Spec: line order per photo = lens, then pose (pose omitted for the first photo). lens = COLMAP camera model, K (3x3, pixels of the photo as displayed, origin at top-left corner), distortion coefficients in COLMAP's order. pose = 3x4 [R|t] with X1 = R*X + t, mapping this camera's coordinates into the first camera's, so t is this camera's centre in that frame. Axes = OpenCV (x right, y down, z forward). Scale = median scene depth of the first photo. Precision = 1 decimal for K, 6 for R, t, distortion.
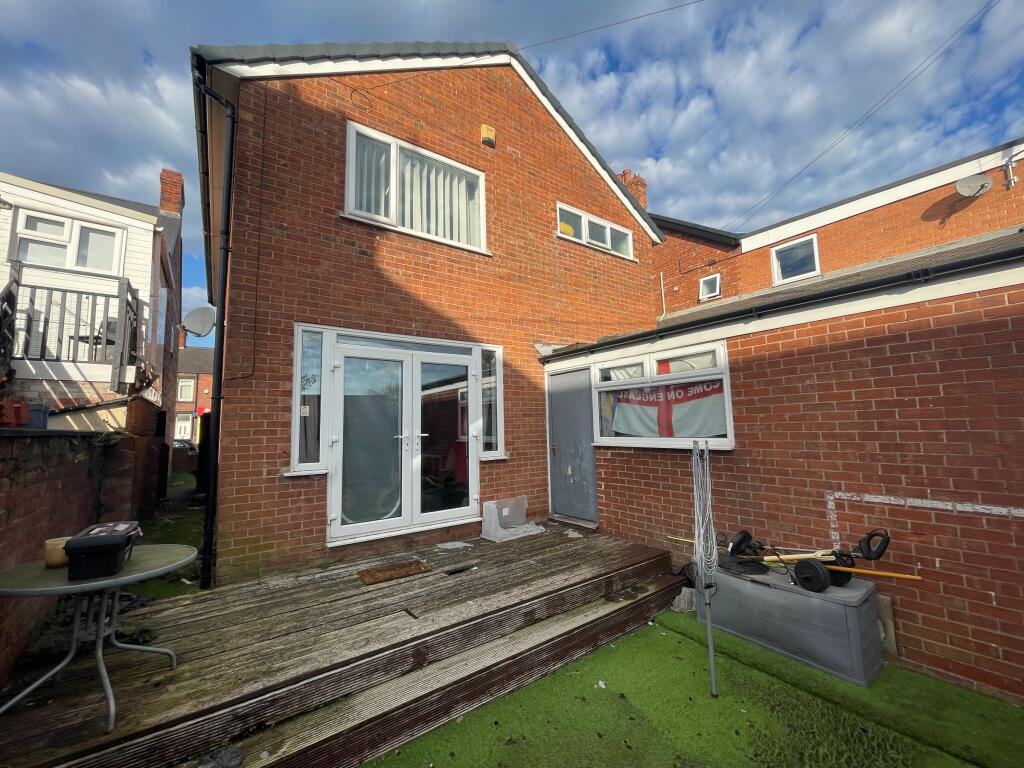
lens RADIAL K [[411.4, 0, 513.3], [0, 411.4, 381.1], [0, 0, 1]] dist [0.000885, -0.000141]
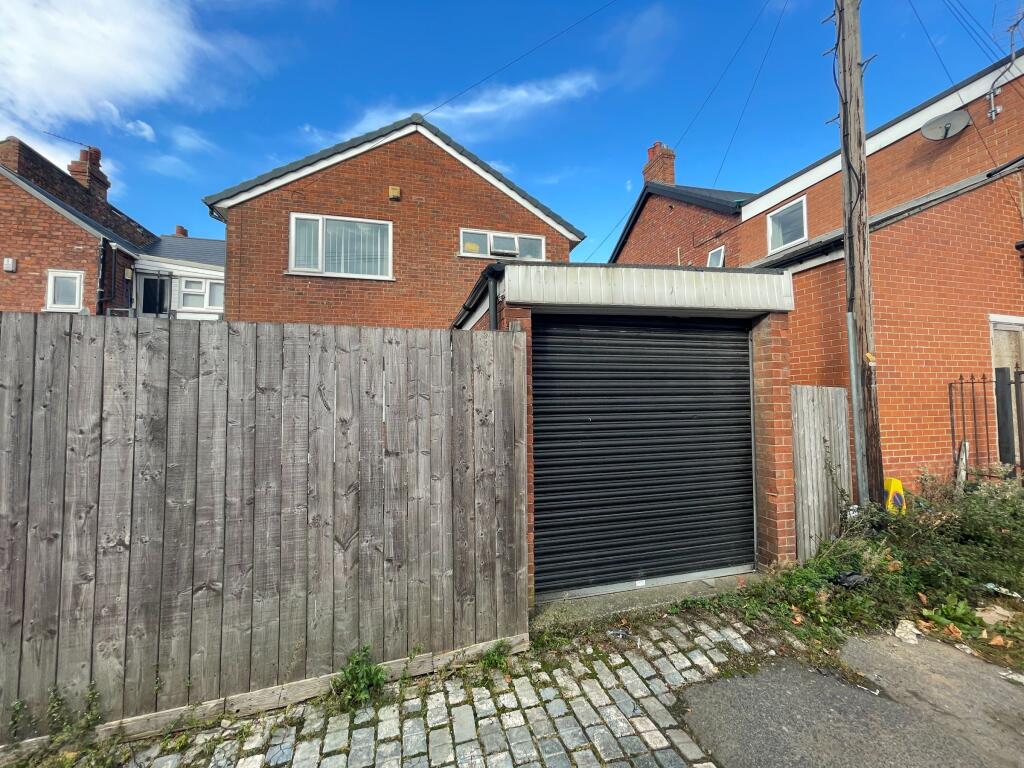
lens RADIAL K [[411.4, 0, 511.7], [0, 411.4, 385.7], [0, 0, 1]] dist [0.000885, -0.000141]
pose [[0.935644, -0.002050, -0.352939, 0.761381], [0.027374, 0.997392, 0.066775, -0.021418], [0.351882, -0.072139, 0.933260, -0.208194]]
